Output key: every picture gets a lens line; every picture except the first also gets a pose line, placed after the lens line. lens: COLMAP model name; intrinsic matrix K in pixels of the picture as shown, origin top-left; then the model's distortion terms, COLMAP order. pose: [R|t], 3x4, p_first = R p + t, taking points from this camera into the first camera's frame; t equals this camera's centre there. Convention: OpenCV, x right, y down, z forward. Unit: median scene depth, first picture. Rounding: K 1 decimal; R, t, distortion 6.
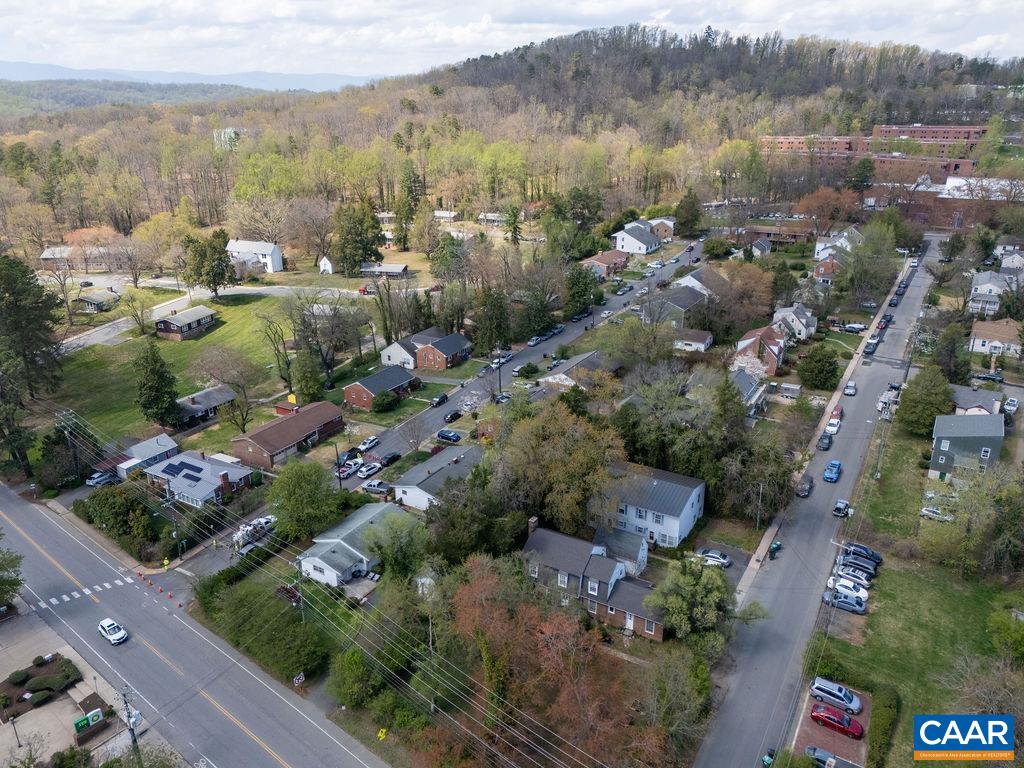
lens RADIAL K [[746.9, 0, 512.0], [0, 746.9, 384.0], [0, 0, 1]] dist [0.070578, -0.066473]
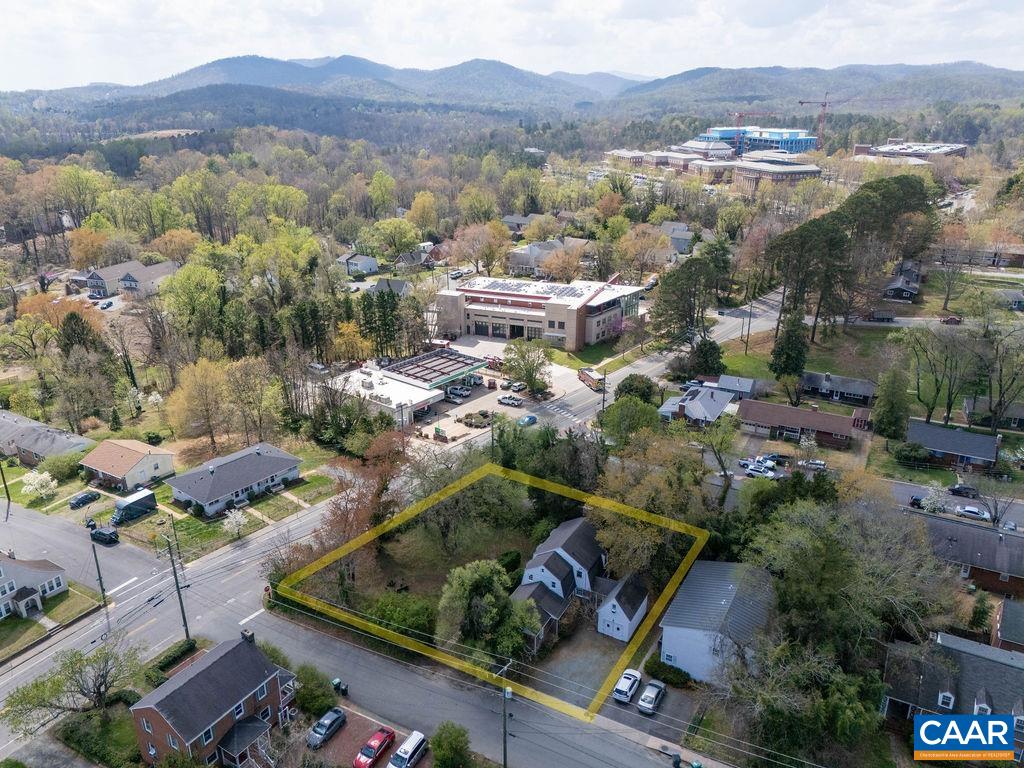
lens RADIAL K [[746.9, 0, 512.0], [0, 746.9, 384.0], [0, 0, 1]] dist [0.070578, -0.066473]
pose [[0.027931, 0.357744, -0.933402, 0.582259], [-0.350238, 0.878077, 0.326059, -0.166783], [0.936244, 0.317806, 0.149821, 0.436216]]
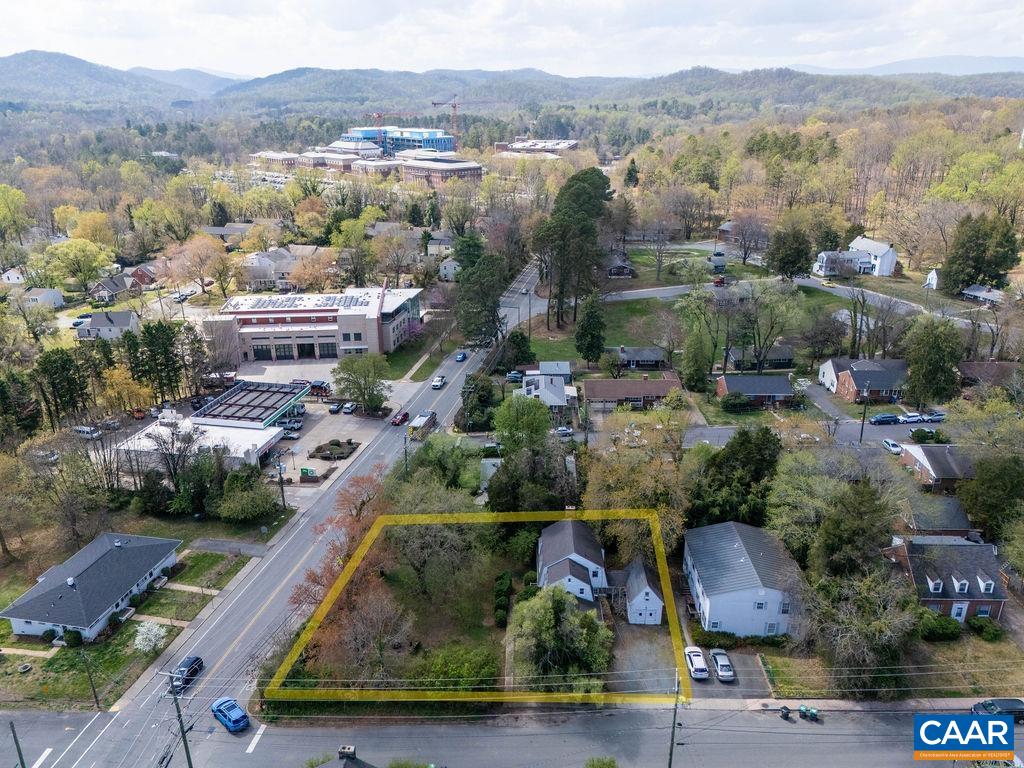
lens RADIAL K [[746.9, 0, 512.0], [0, 746.9, 384.0], [0, 0, 1]] dist [0.070578, -0.066473]
pose [[0.490737, 0.311808, -0.813605, 0.484826], [-0.306403, 0.935890, 0.173862, -0.081753], [0.815656, 0.163971, 0.554815, 0.215382]]
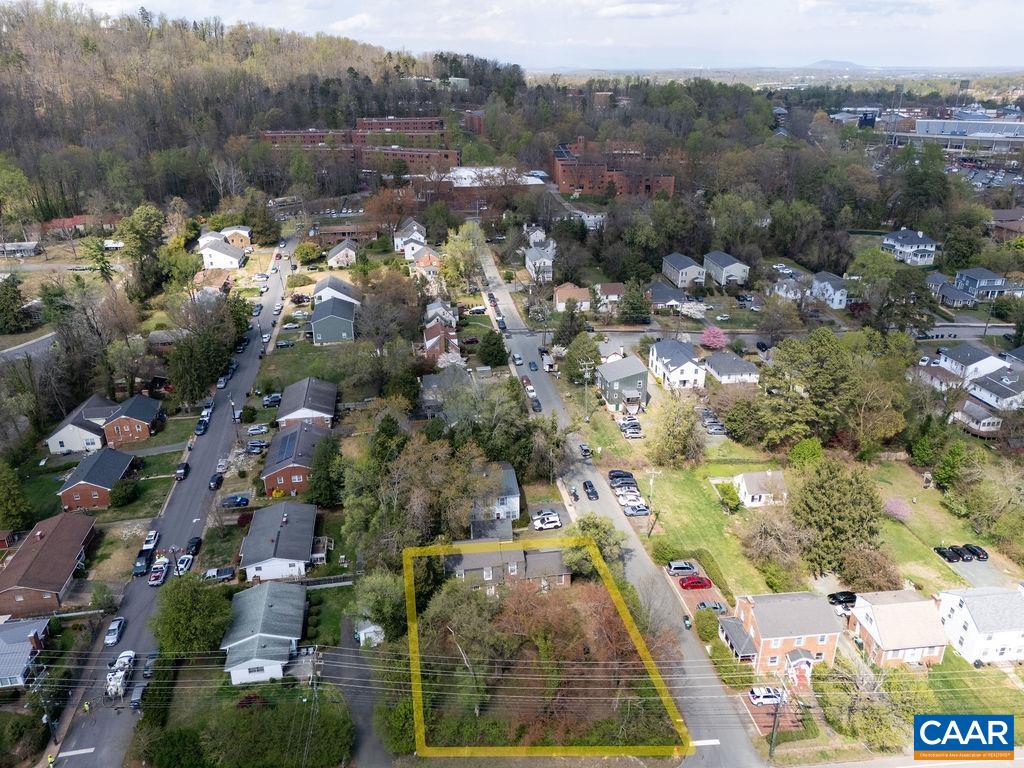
lens RADIAL K [[746.9, 0, 512.0], [0, 746.9, 384.0], [0, 0, 1]] dist [0.070578, -0.066473]
pose [[0.762427, -0.246833, 0.598146, -0.331902], [0.227210, 0.967647, 0.109701, -0.096301], [-0.605872, 0.052266, 0.793843, -0.000721]]
